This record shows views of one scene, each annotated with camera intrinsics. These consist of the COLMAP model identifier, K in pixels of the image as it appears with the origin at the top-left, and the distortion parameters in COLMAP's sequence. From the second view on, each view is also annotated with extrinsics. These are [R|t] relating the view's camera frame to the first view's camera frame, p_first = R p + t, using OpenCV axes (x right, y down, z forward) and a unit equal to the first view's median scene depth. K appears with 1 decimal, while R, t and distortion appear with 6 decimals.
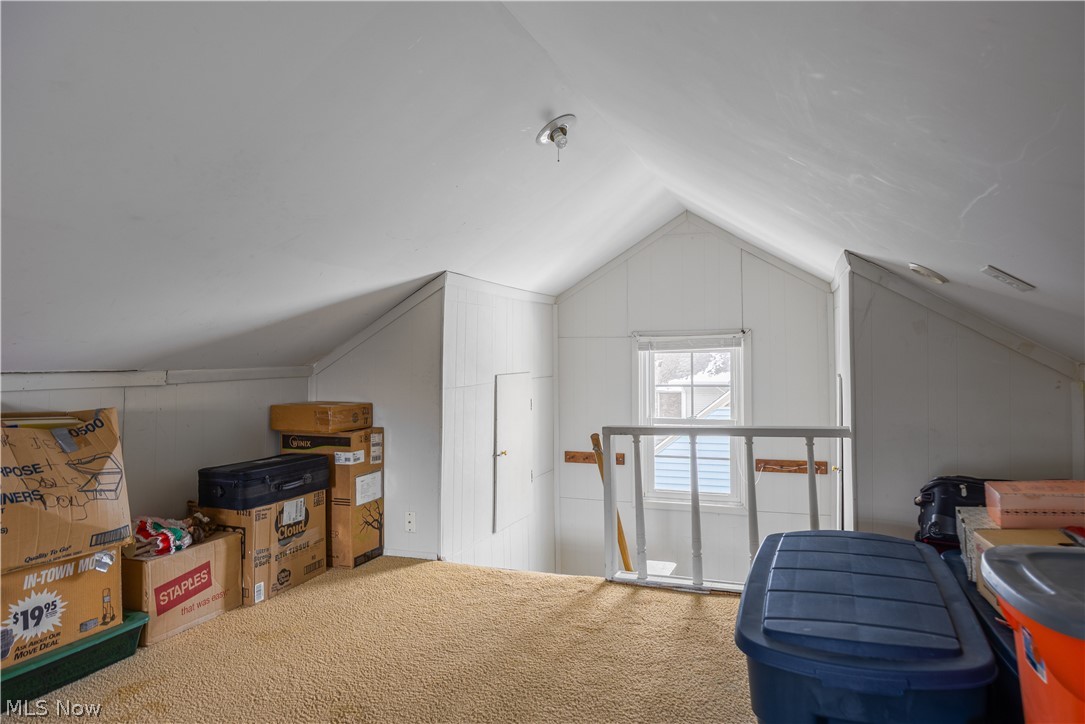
lens RADIAL K [[730.7, 0, 542.5], [0, 730.7, 362.0], [0, 0, 1]] dist [0.059156, -0.000317]
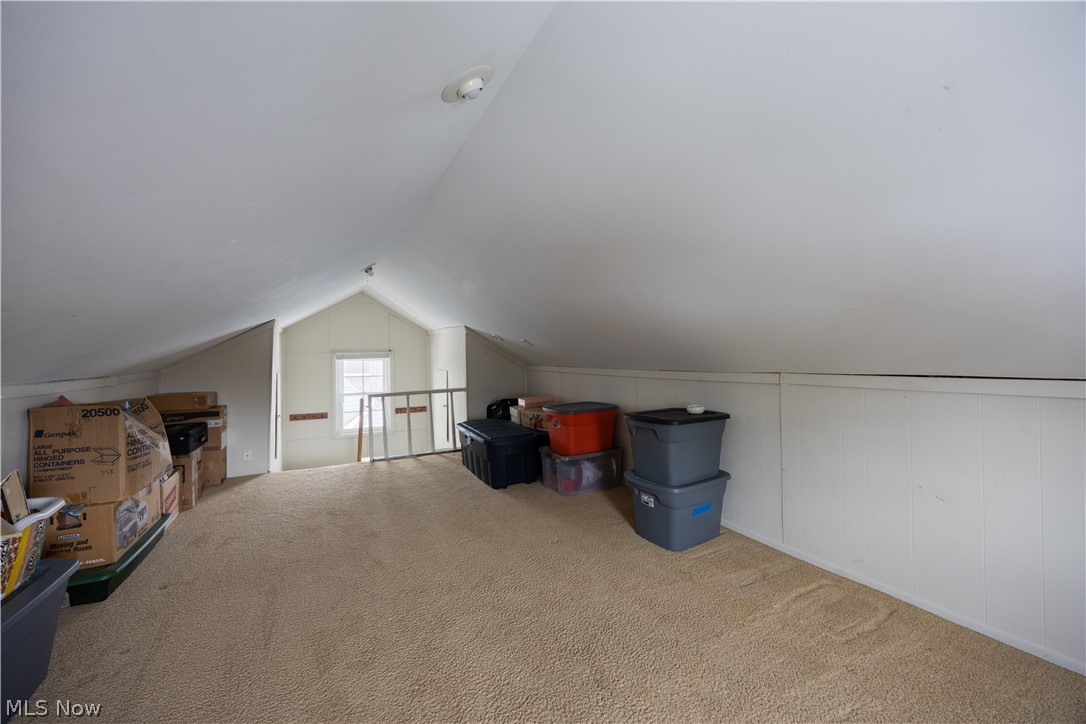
lens RADIAL K [[428.2, 0, 537.1], [0, 428.2, 349.7], [0, 0, 1]] dist [-0.002461, -0.000031]
pose [[0.664422, 0.011758, 0.747265, -0.505209], [0.008284, 0.999699, -0.023095, -0.013982], [-0.747312, 0.021536, 0.664124, -0.246374]]
